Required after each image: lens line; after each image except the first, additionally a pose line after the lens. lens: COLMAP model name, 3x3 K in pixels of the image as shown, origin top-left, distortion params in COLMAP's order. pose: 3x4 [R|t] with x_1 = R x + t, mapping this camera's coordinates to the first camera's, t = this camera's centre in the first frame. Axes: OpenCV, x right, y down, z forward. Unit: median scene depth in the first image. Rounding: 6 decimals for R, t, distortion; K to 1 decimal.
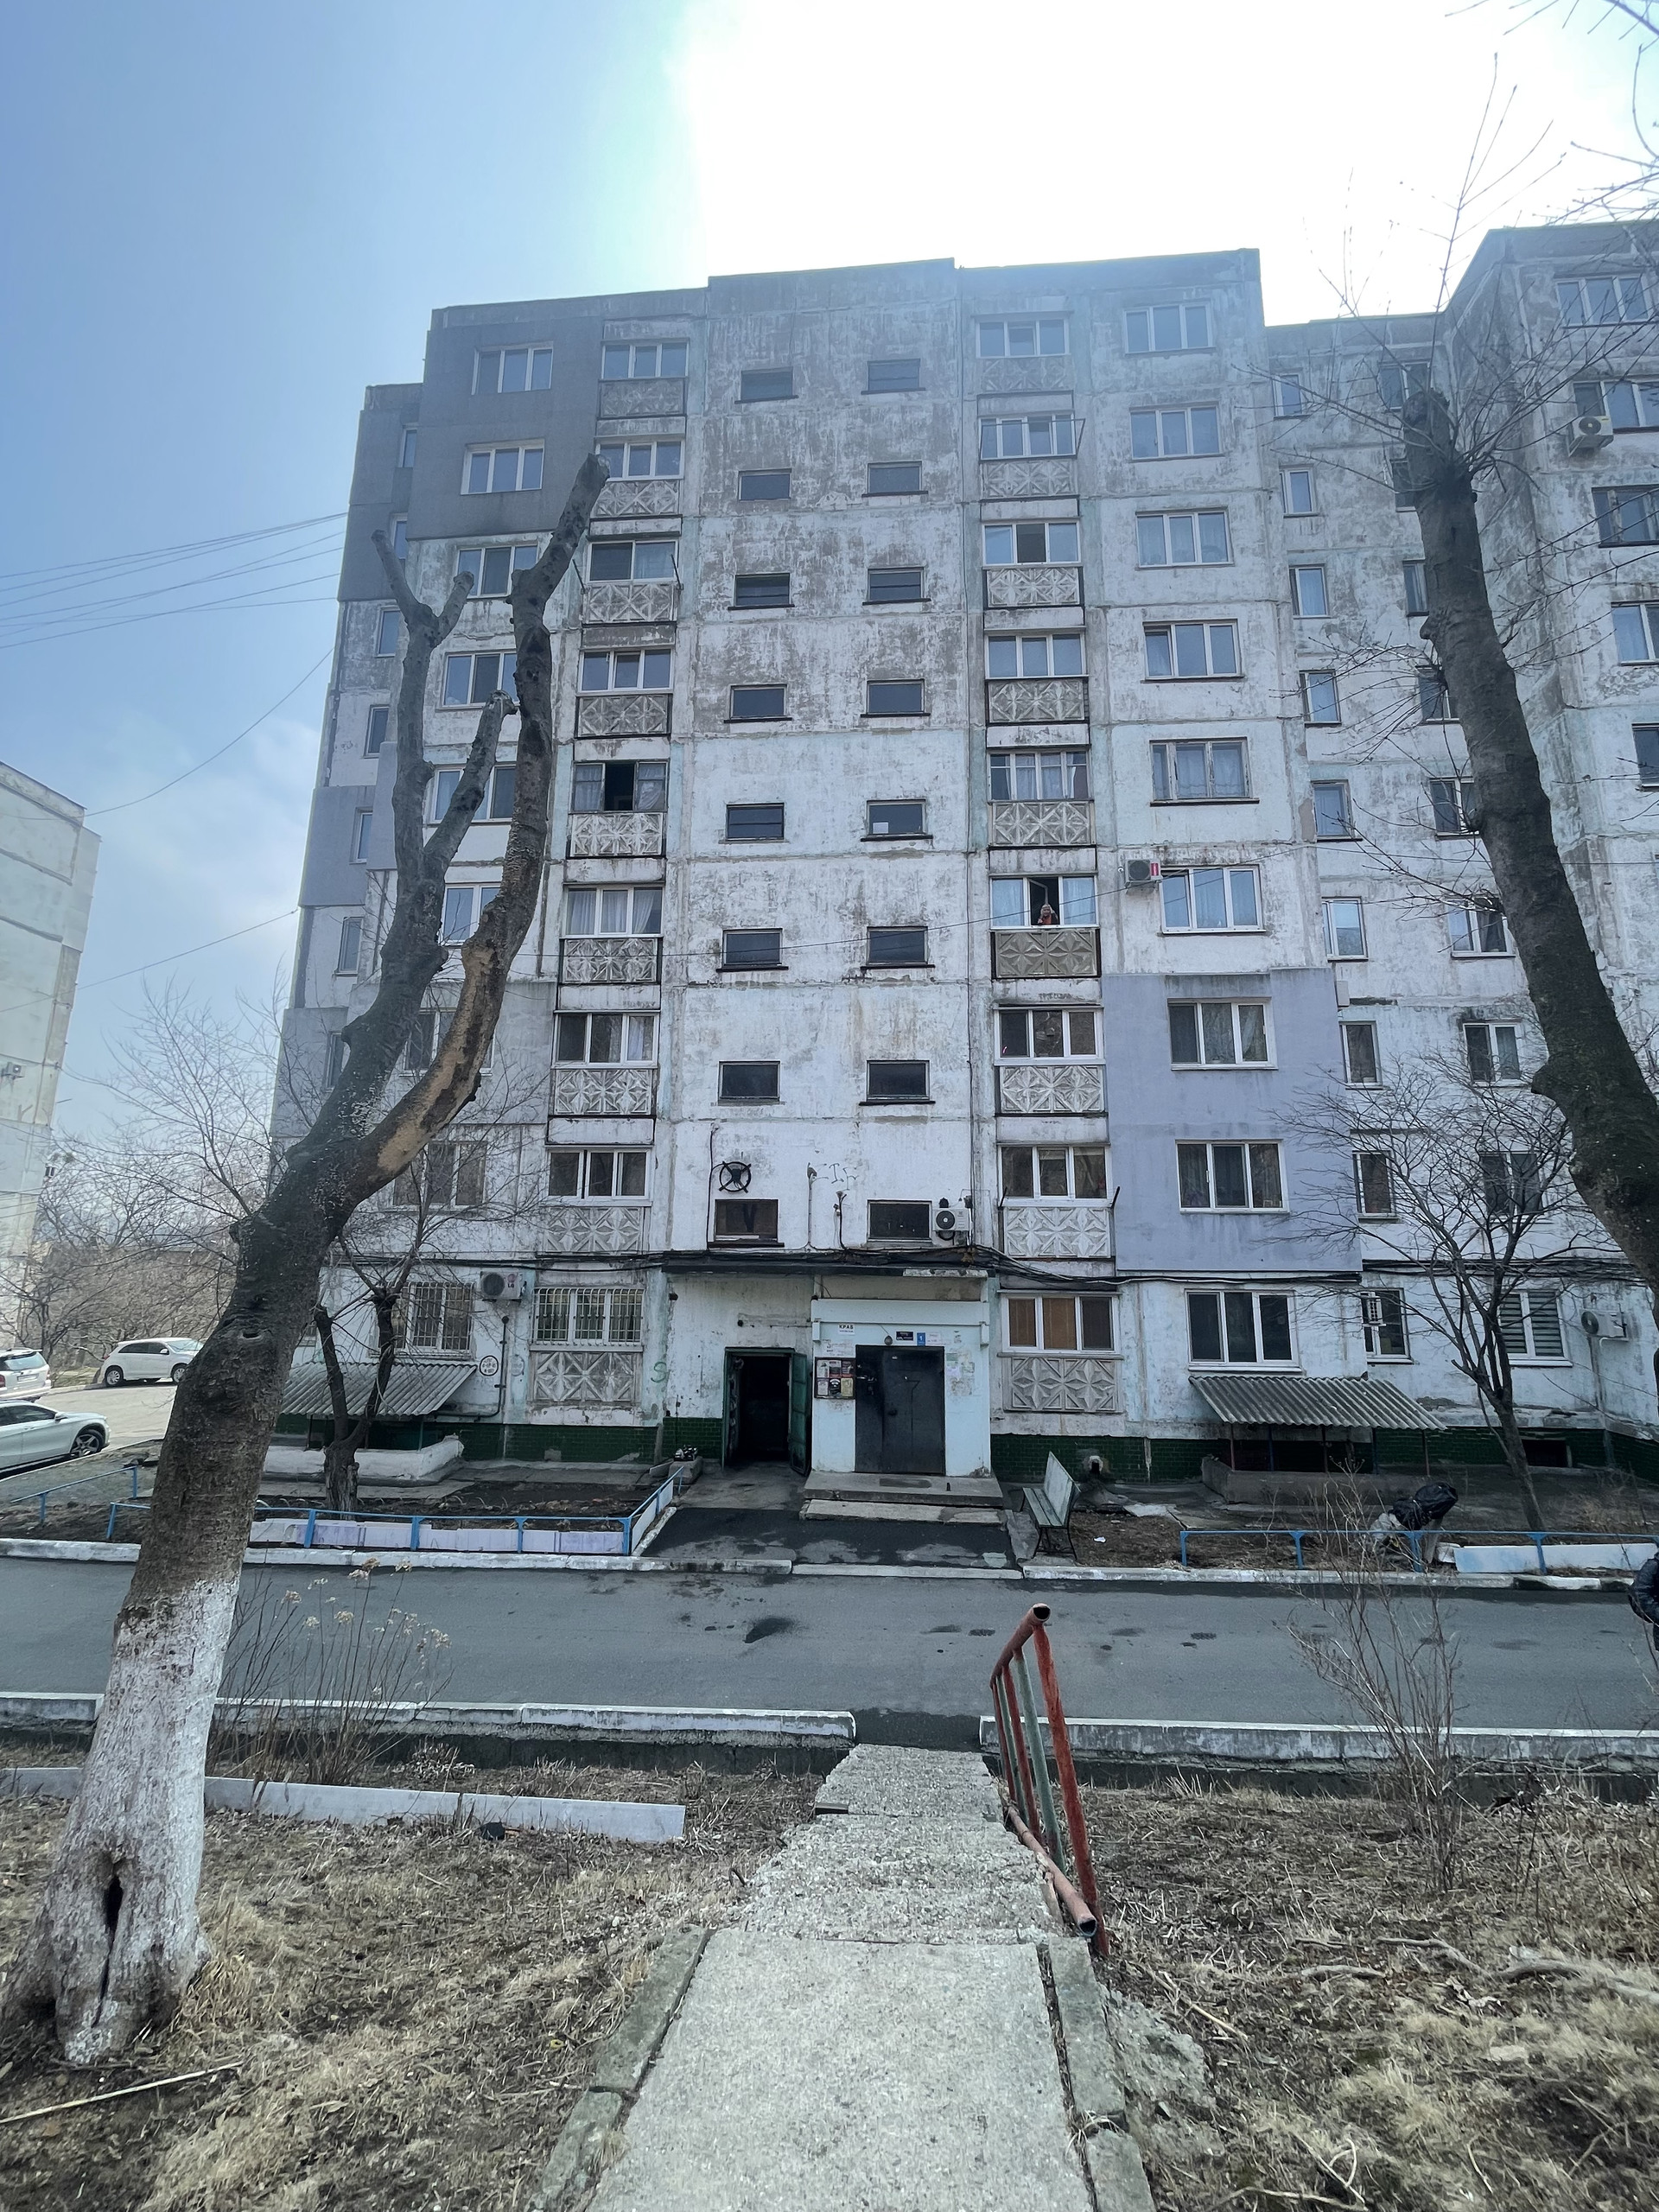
lens RADIAL K [[887.6, 0, 841.3], [0, 887.6, 1100.4], [0, 0, 1]] dist [-0.002212, -0.000058]
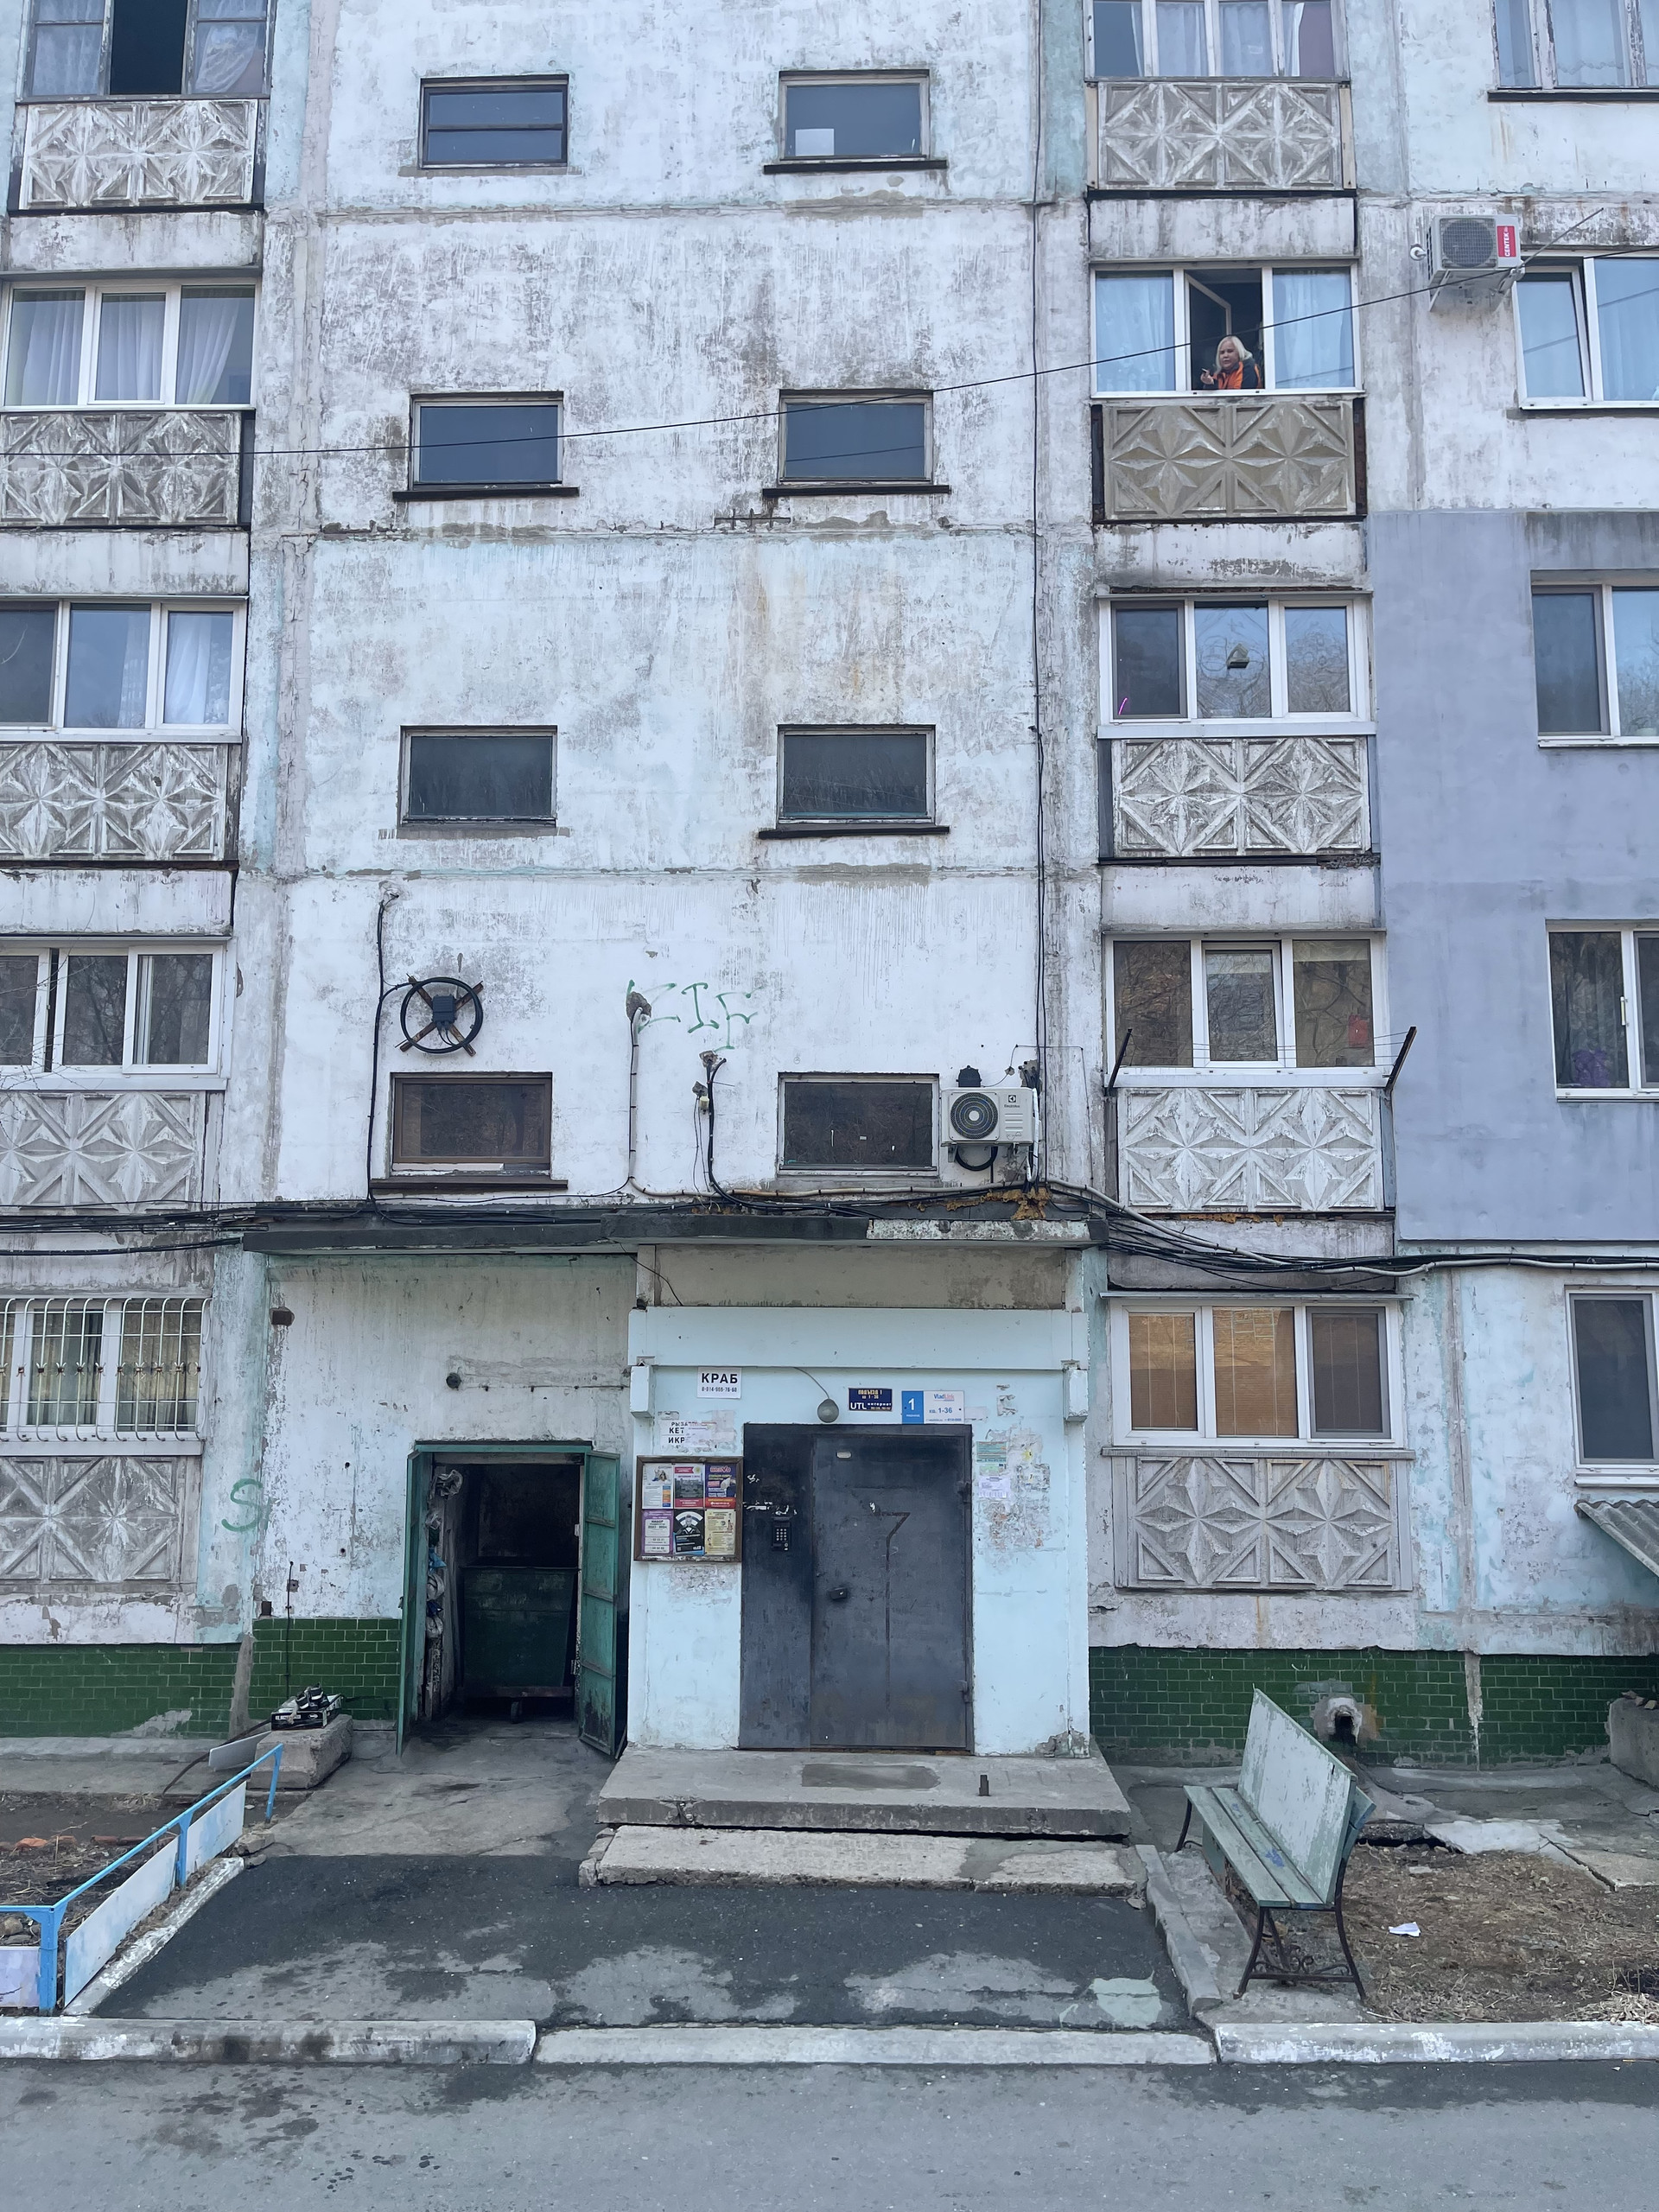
lens RADIAL K [[1710.7, 0, 835.4], [0, 1710.7, 1114.2], [0, 0, 1]] dist [0.032051, -0.040378]
pose [[0.998659, 0.001035, 0.051753, 0.015772], [-0.003844, 0.998523, 0.054202, 0.089595], [-0.051621, -0.054328, 0.997188, 0.234631]]
